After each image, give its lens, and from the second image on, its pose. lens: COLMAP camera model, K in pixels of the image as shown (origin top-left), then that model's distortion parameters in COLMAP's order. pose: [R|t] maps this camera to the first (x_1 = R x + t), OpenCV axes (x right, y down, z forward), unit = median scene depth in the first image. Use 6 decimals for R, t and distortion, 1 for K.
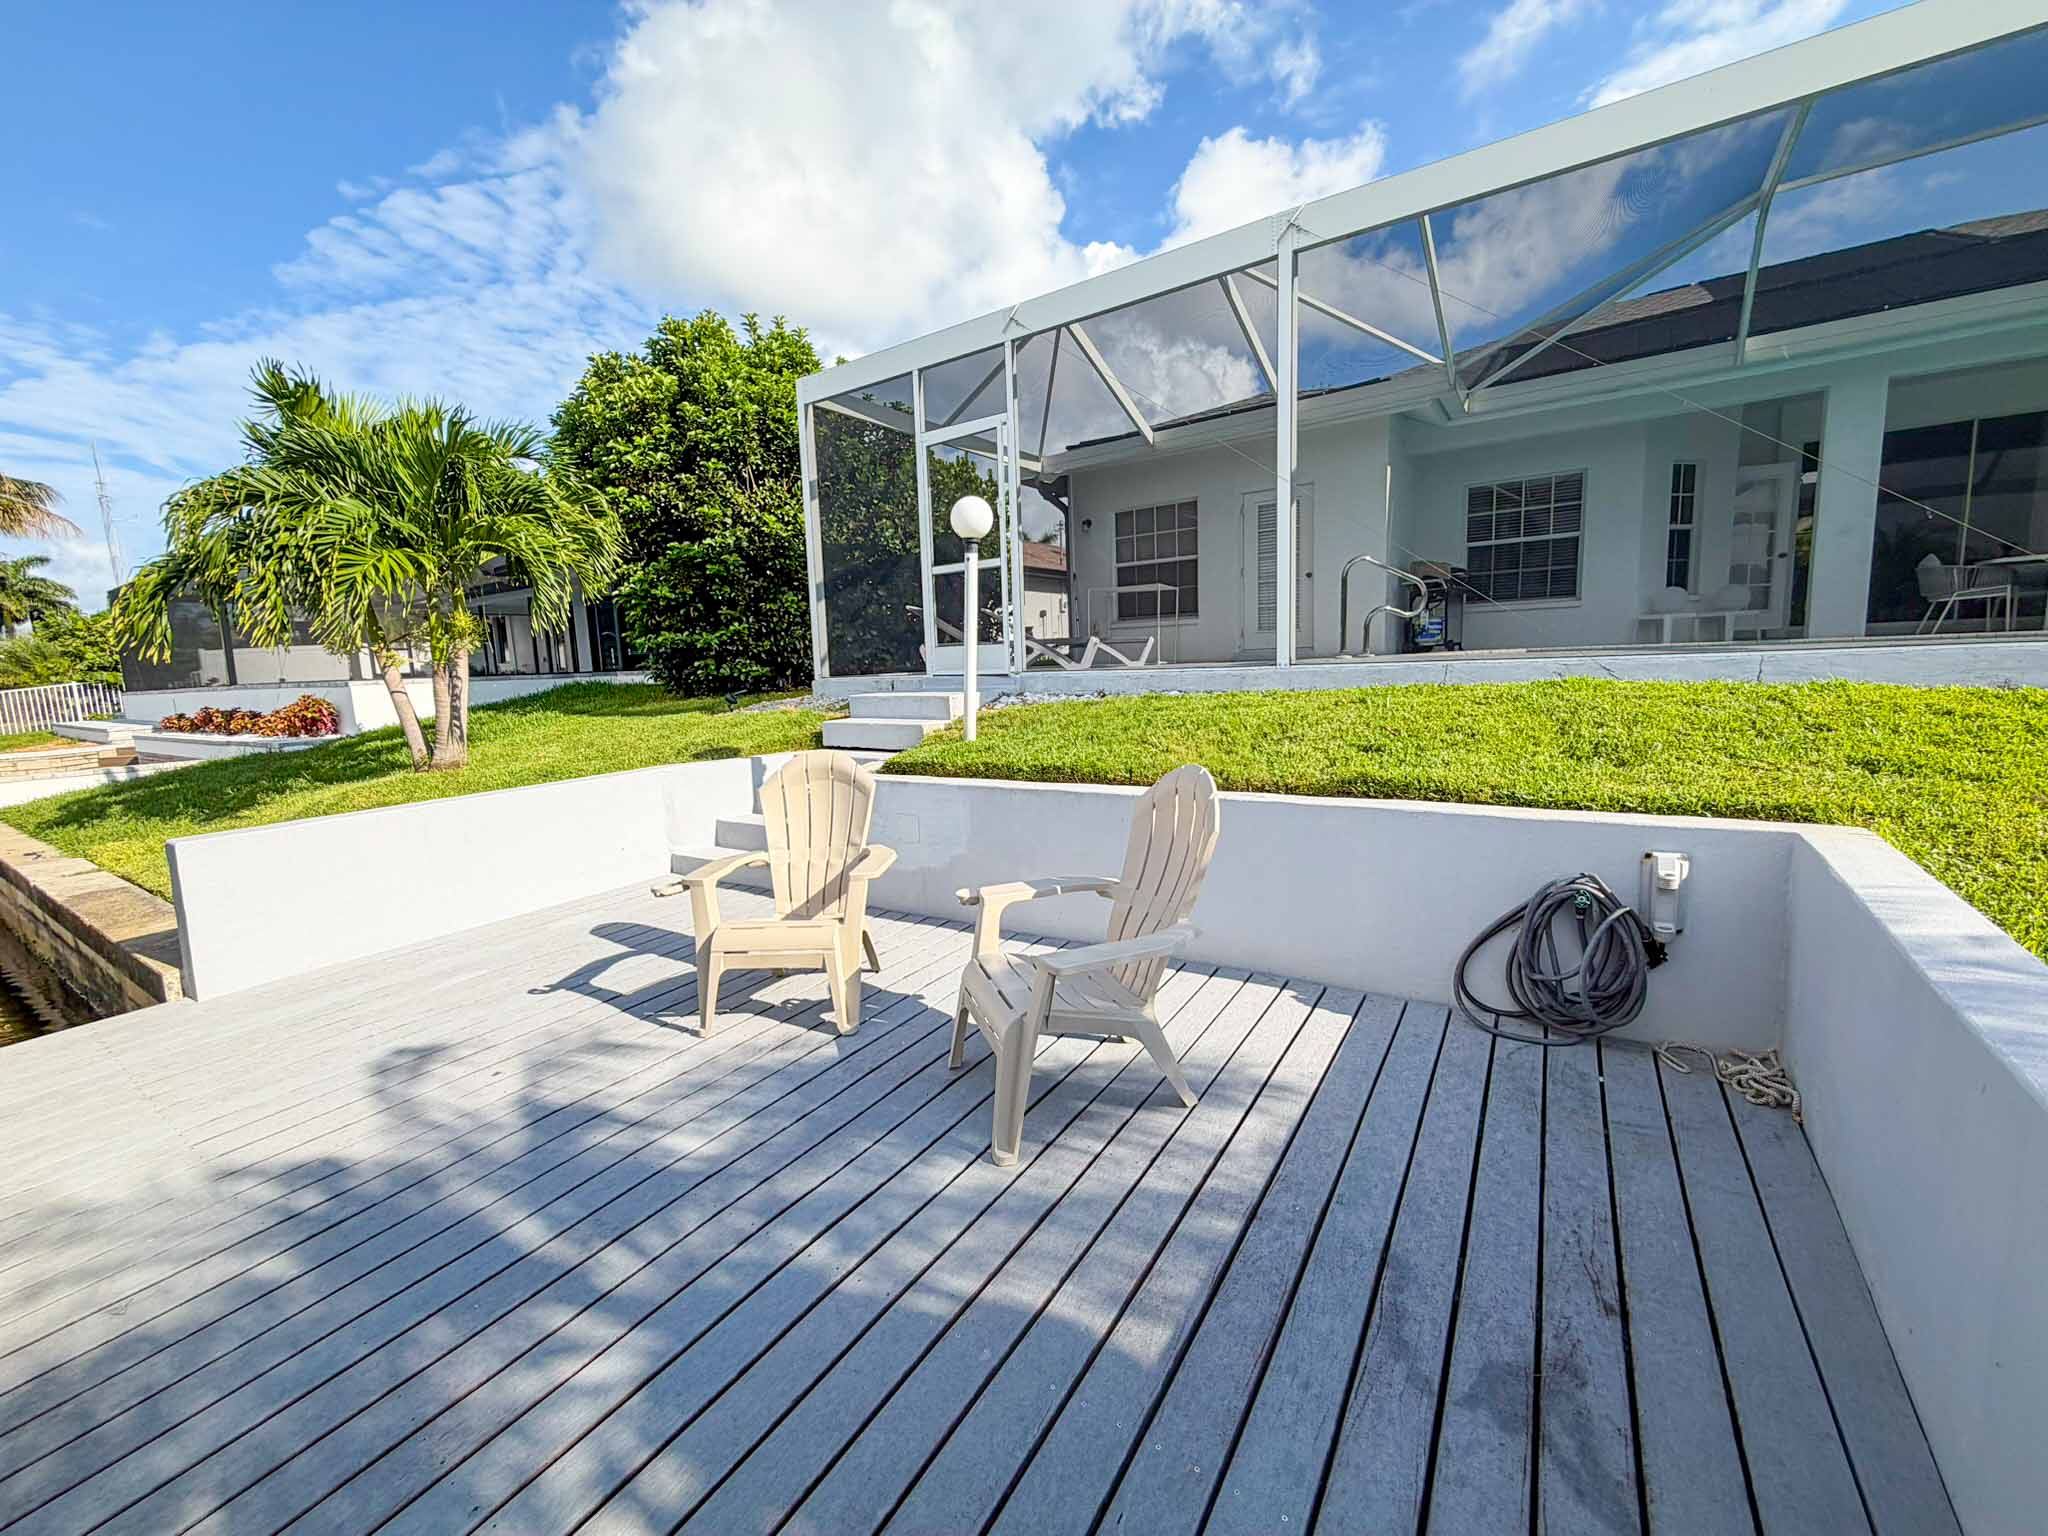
lens RADIAL K [[815.7, 0, 1020.2], [0, 815.7, 762.8], [0, 0, 1]] dist [-0.000599, 0.000690]
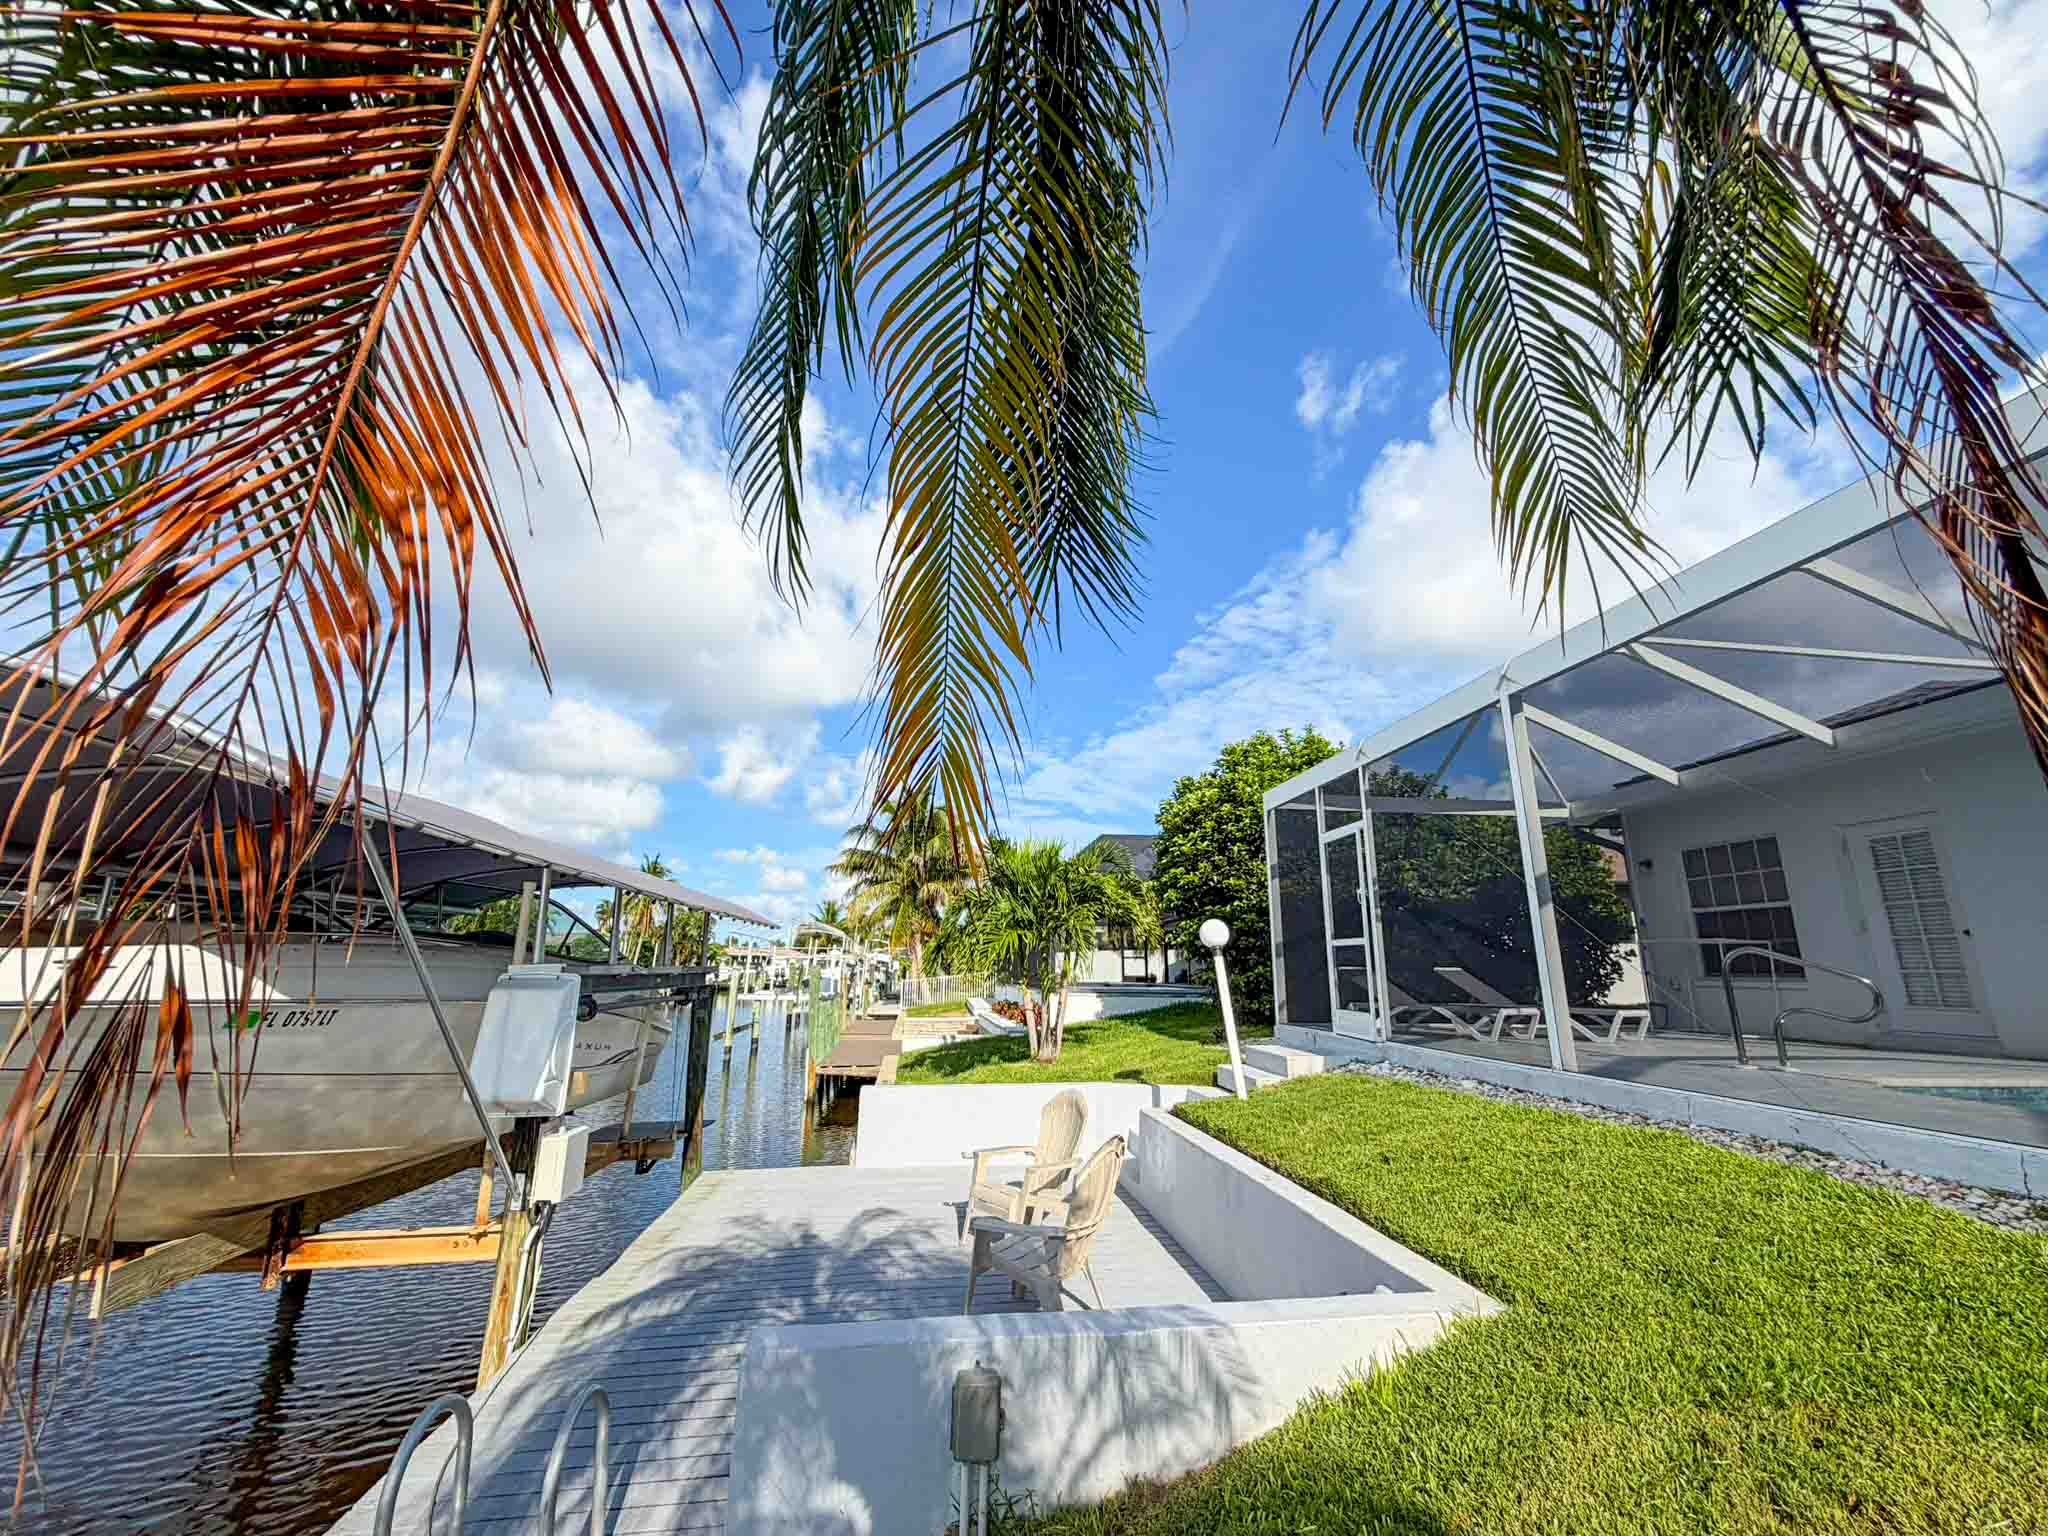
lens RADIAL K [[815.7, 0, 1024.6], [0, 815.7, 760.8], [0, 0, 1]] dist [-0.000599, 0.000690]
pose [[0.647269, -0.142321, -0.748857, 0.337388], [-0.136700, 0.944816, -0.297718, -0.042667], [0.749904, 0.295073, 0.592095, -0.078673]]
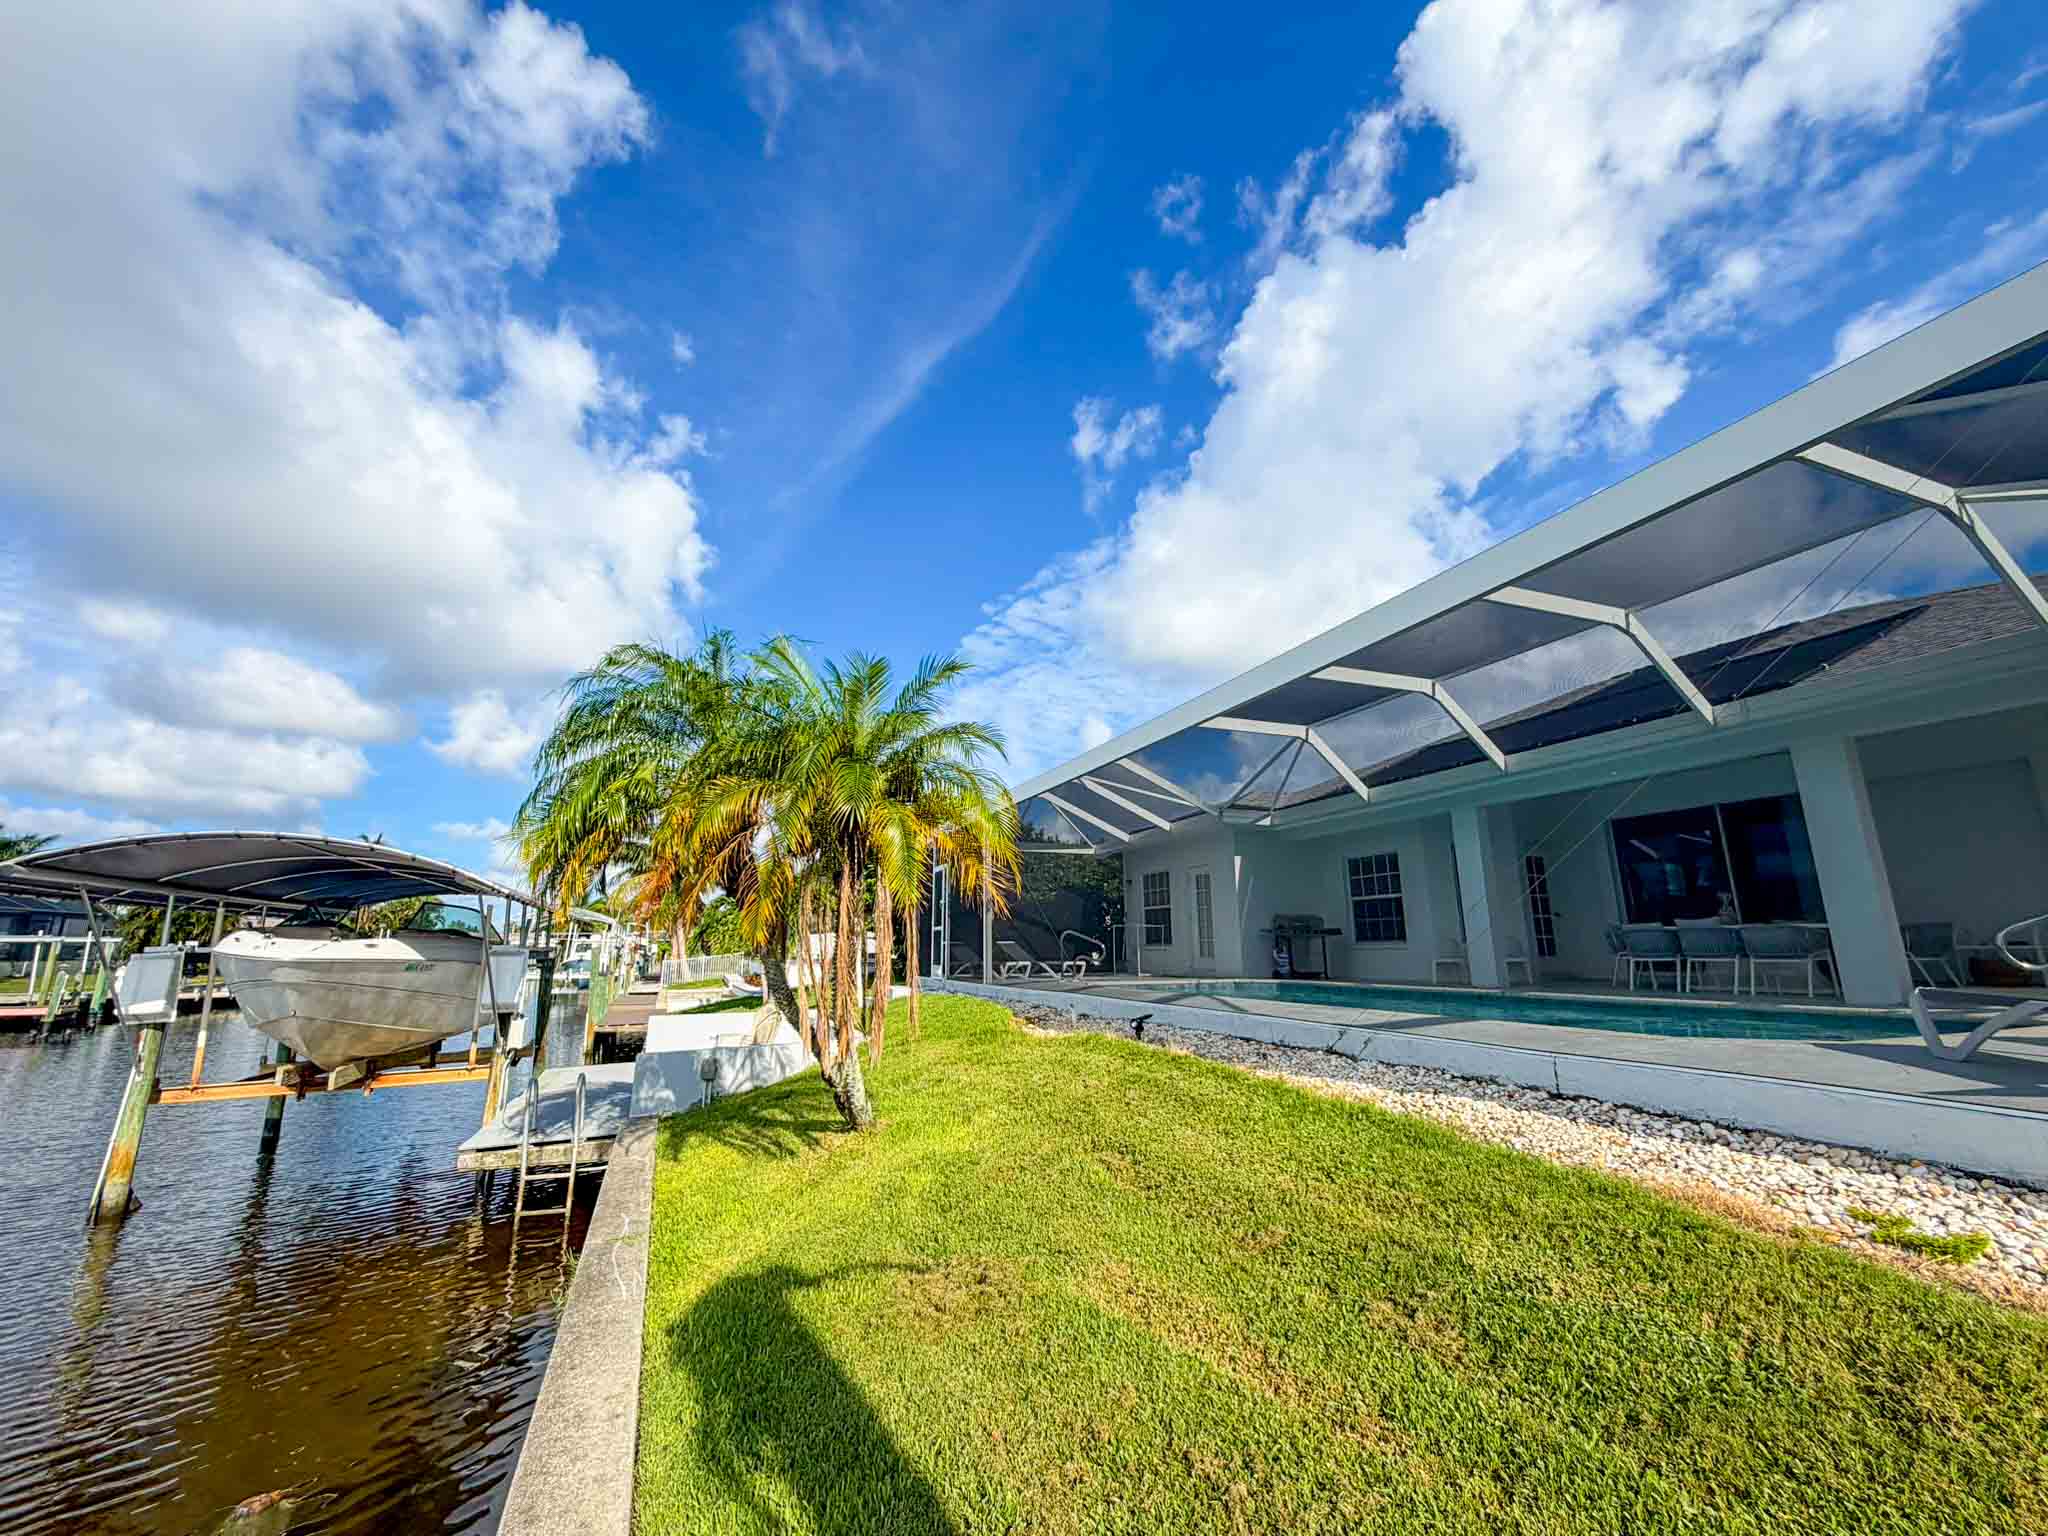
lens RADIAL K [[815.7, 0, 1032.6], [0, 815.7, 758.4], [0, 0, 1]] dist [-0.000599, 0.000690]
pose [[0.831391, -0.092036, -0.548012, 0.847589], [-0.099853, 0.945392, -0.310262, -0.009676], [0.546642, 0.312670, 0.776801, -0.431595]]
